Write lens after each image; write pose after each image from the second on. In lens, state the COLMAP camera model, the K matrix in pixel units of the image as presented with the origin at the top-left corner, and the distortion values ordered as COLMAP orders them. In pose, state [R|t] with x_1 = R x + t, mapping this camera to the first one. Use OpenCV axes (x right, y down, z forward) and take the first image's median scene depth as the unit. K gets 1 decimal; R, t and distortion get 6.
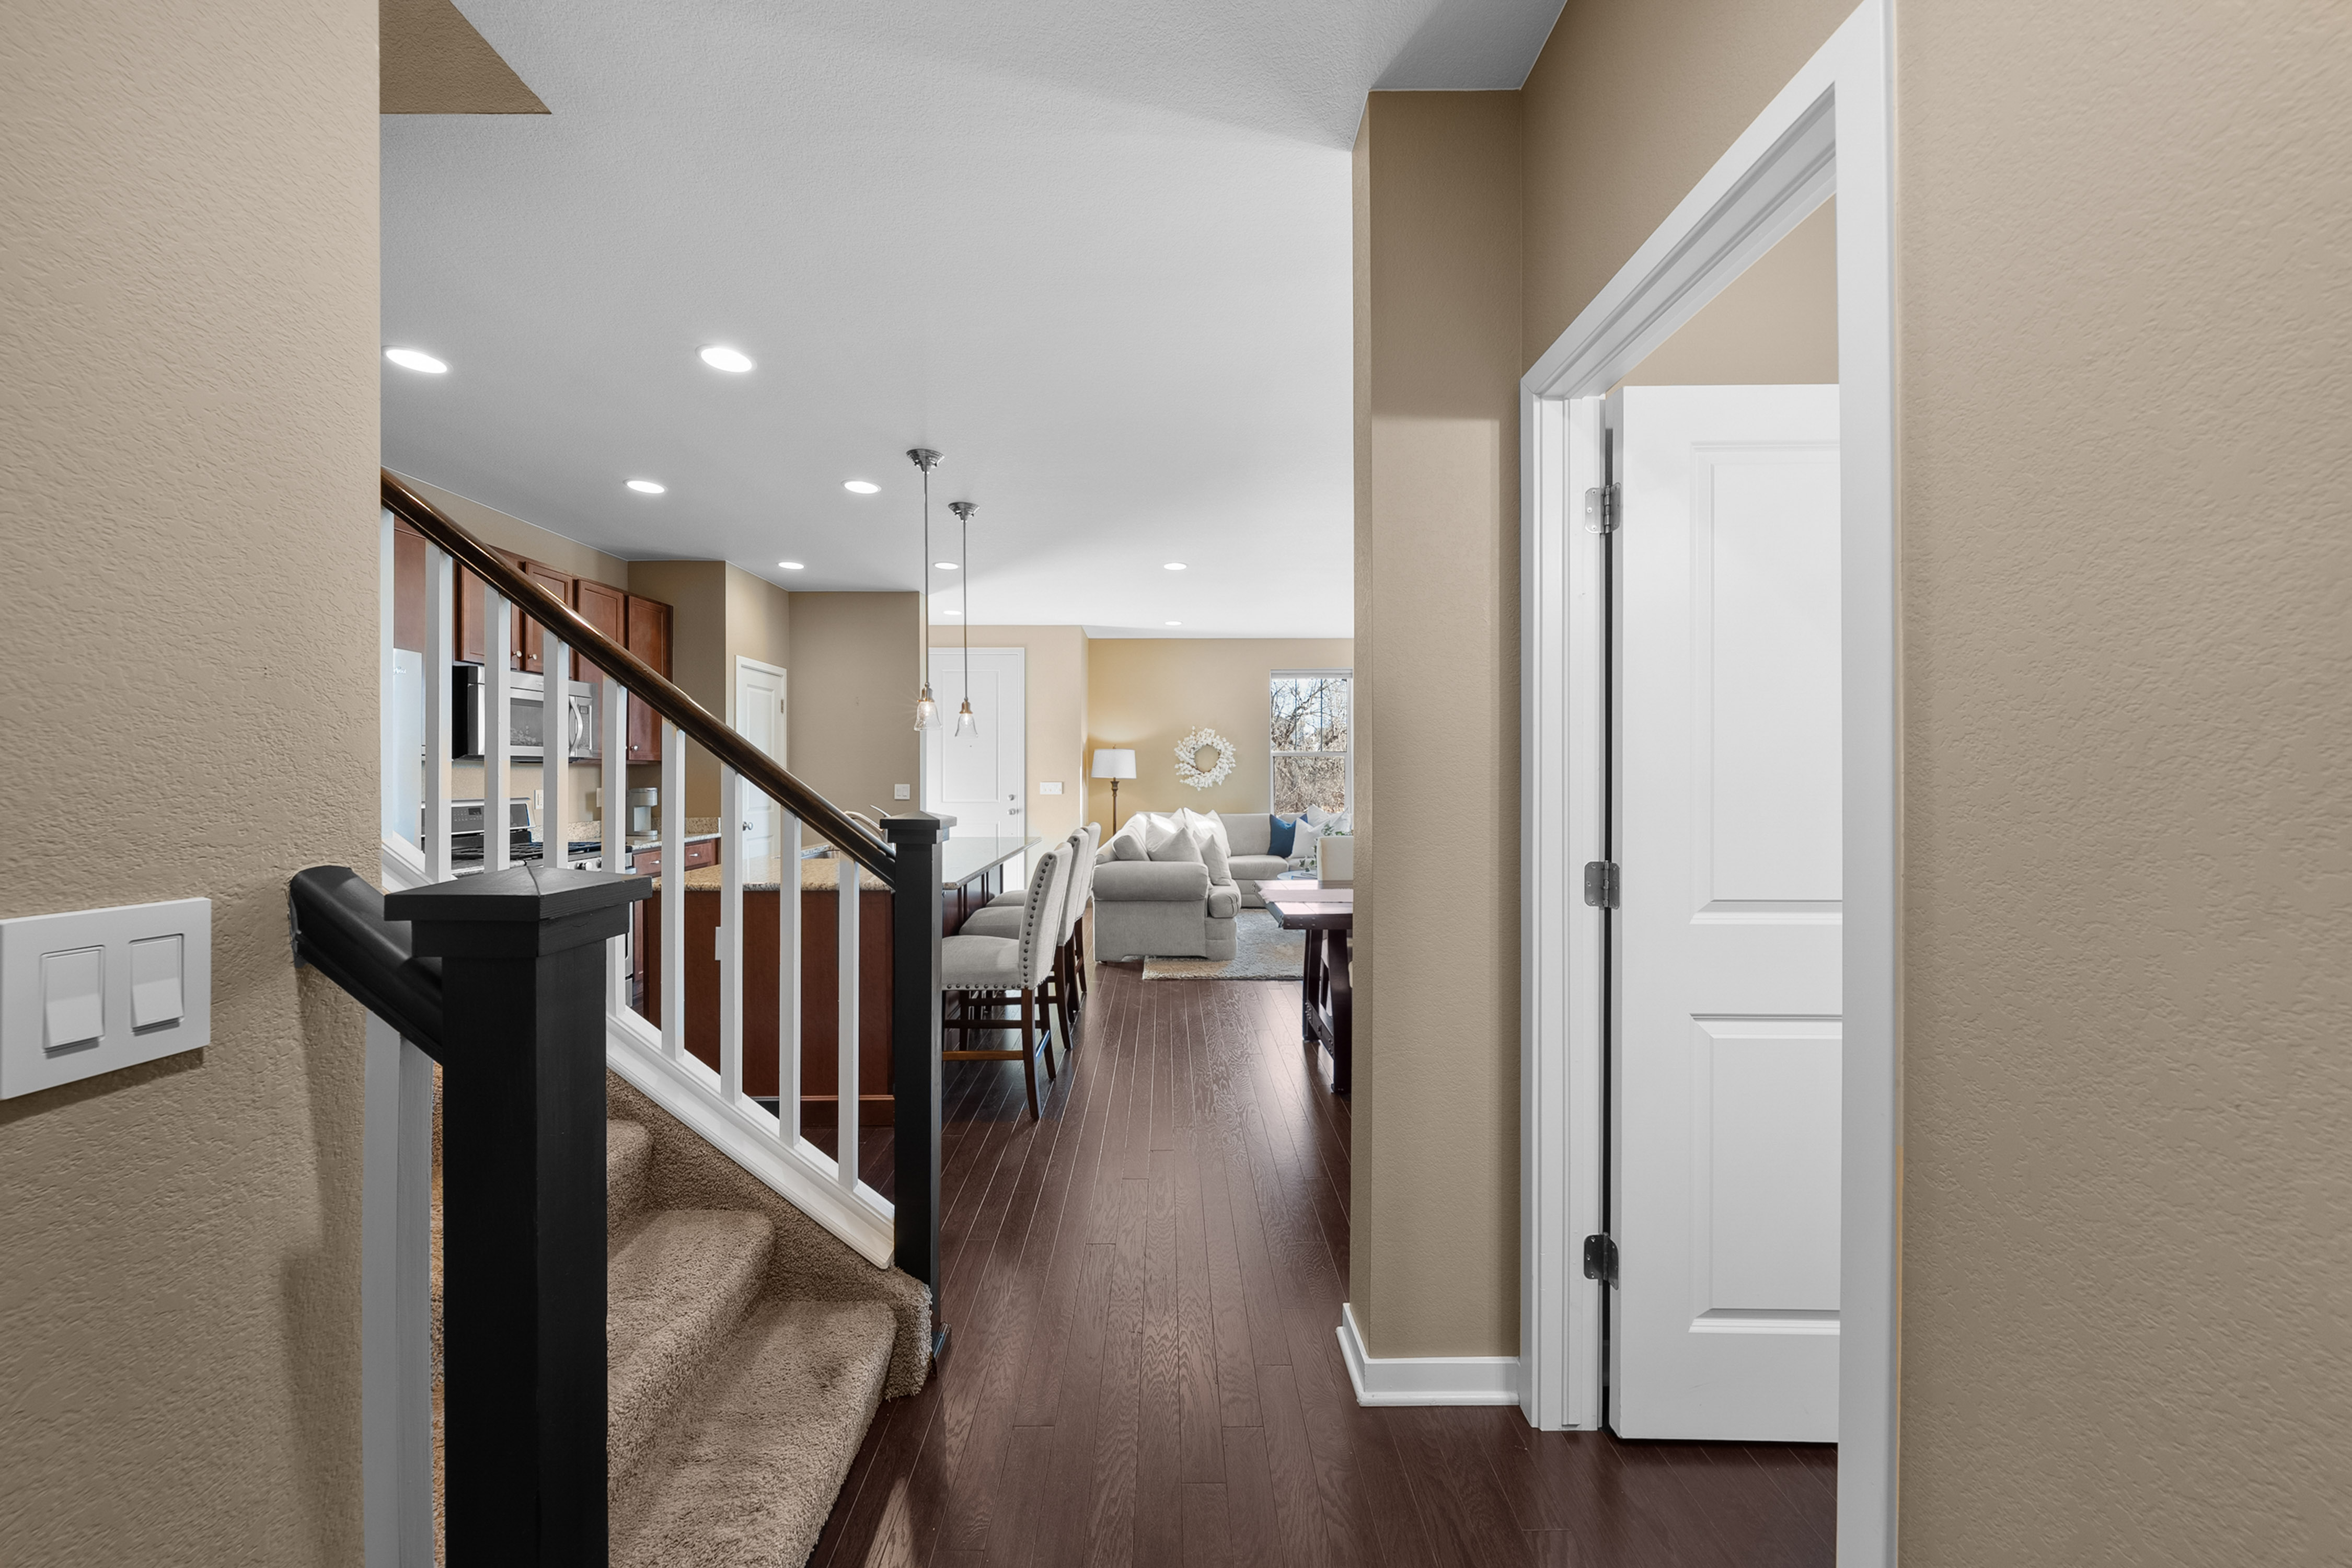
lens RADIAL K [[815.8, 0, 1178.7], [0, 815.8, 776.0], [0, 0, 1]] dist [-0.001945, -0.000042]
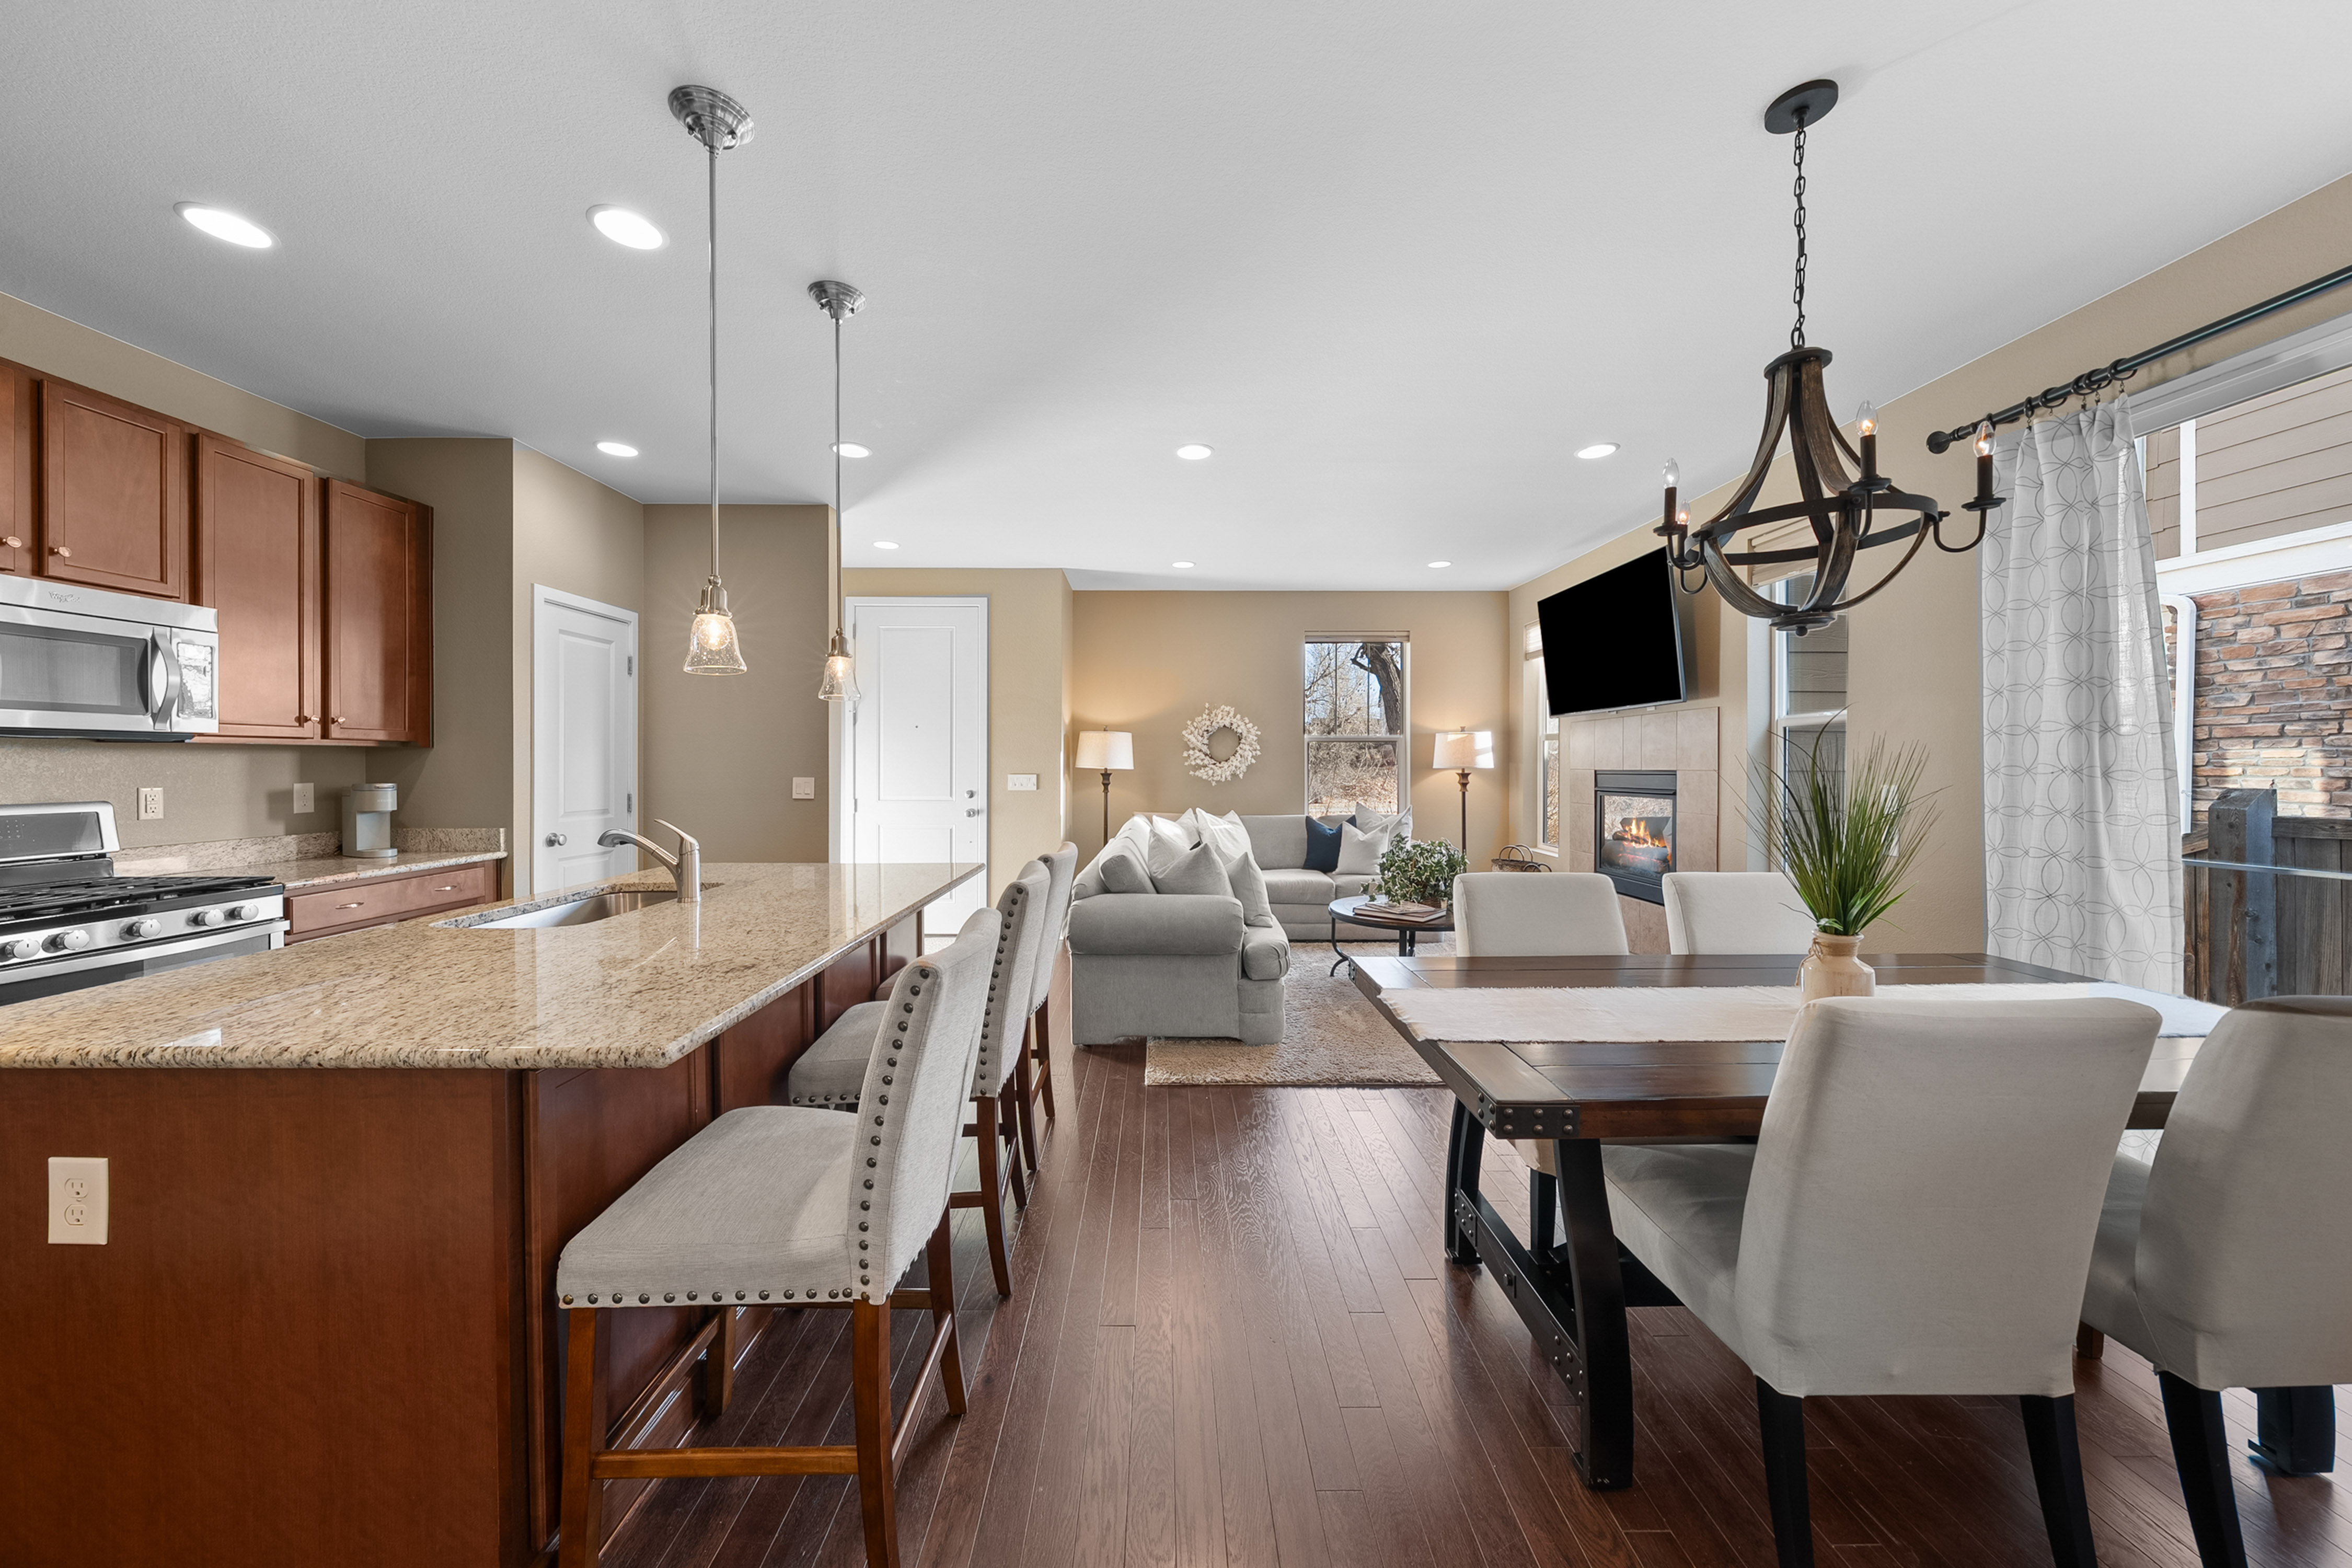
lens RADIAL K [[815.8, 0, 1171.8], [0, 815.8, 761.7], [0, 0, 1]] dist [-0.001945, -0.000042]
pose [[0.999995, 0.001862, -0.002651, -0.018074], [-0.001877, 0.999982, -0.005765, -0.000100], [0.002640, 0.005770, 0.999980, 0.295815]]
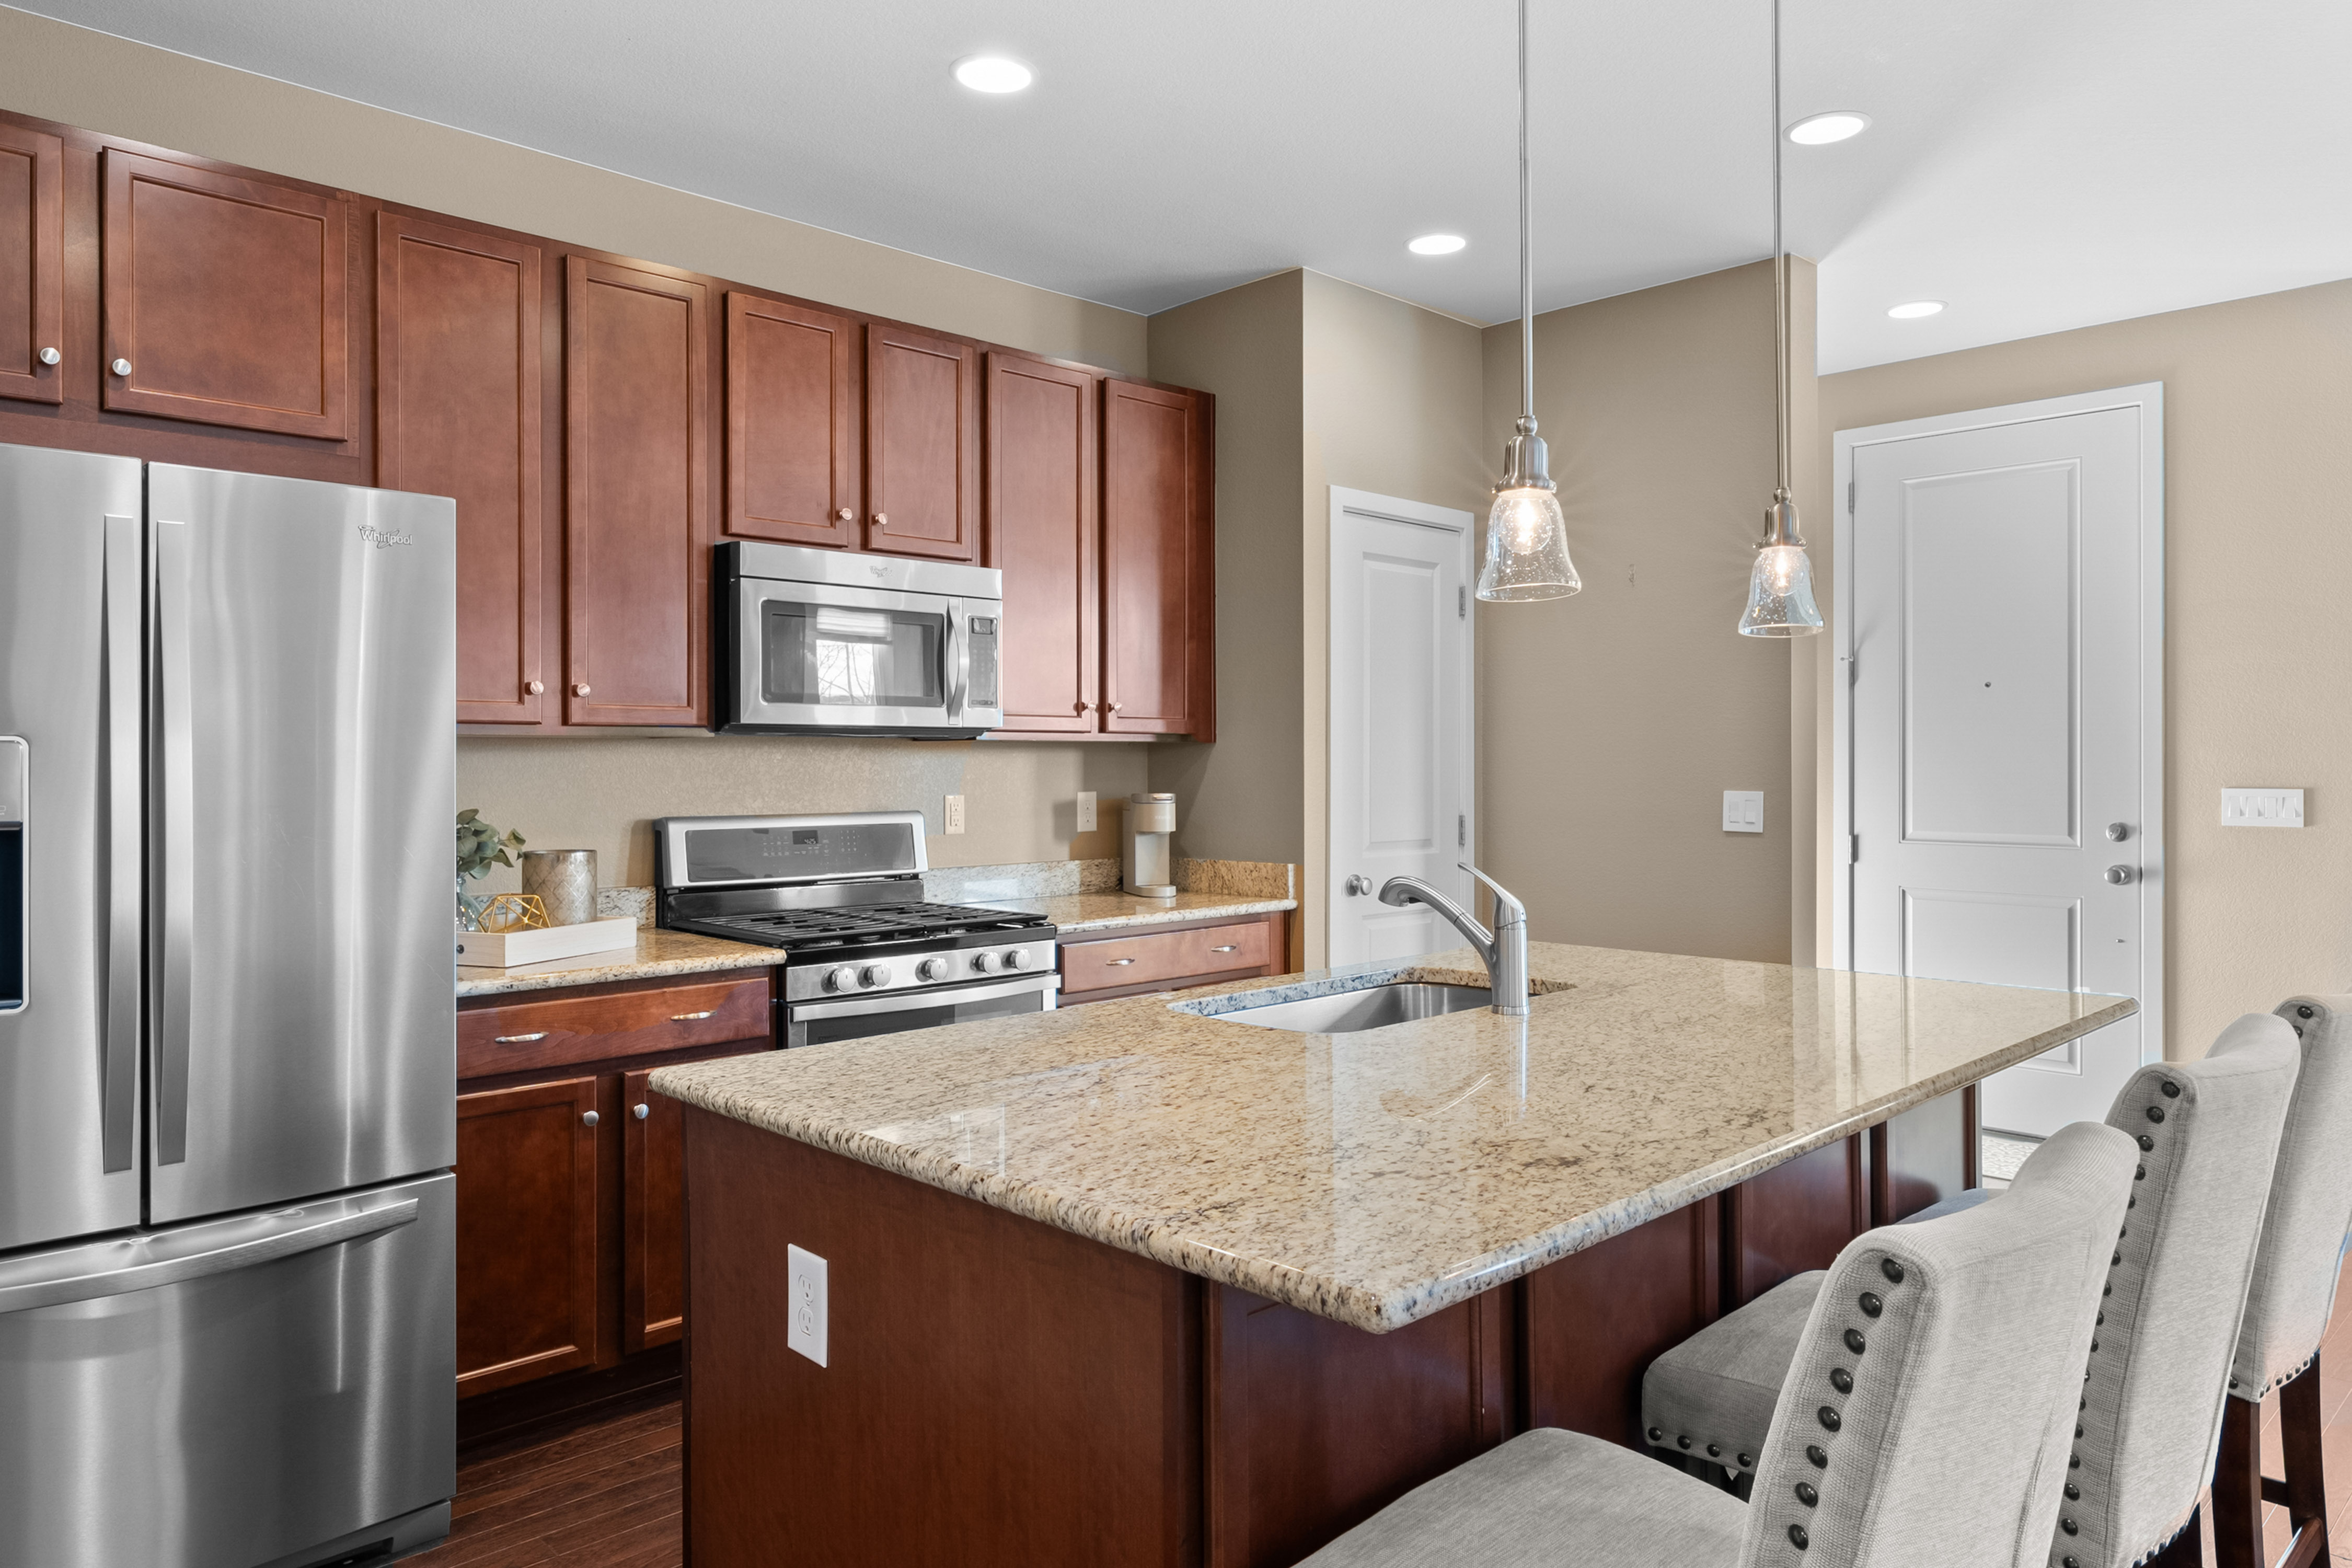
lens RADIAL K [[1509.7, 0, 1169.6], [0, 1509.7, 771.5], [0, 0, 1]] dist [0.004961, 0.005272]
pose [[0.680809, 0.003942, -0.732450, -0.015866], [-0.001787, 0.999991, 0.003720, -0.001013], [0.732458, -0.001224, 0.680811, 0.349048]]
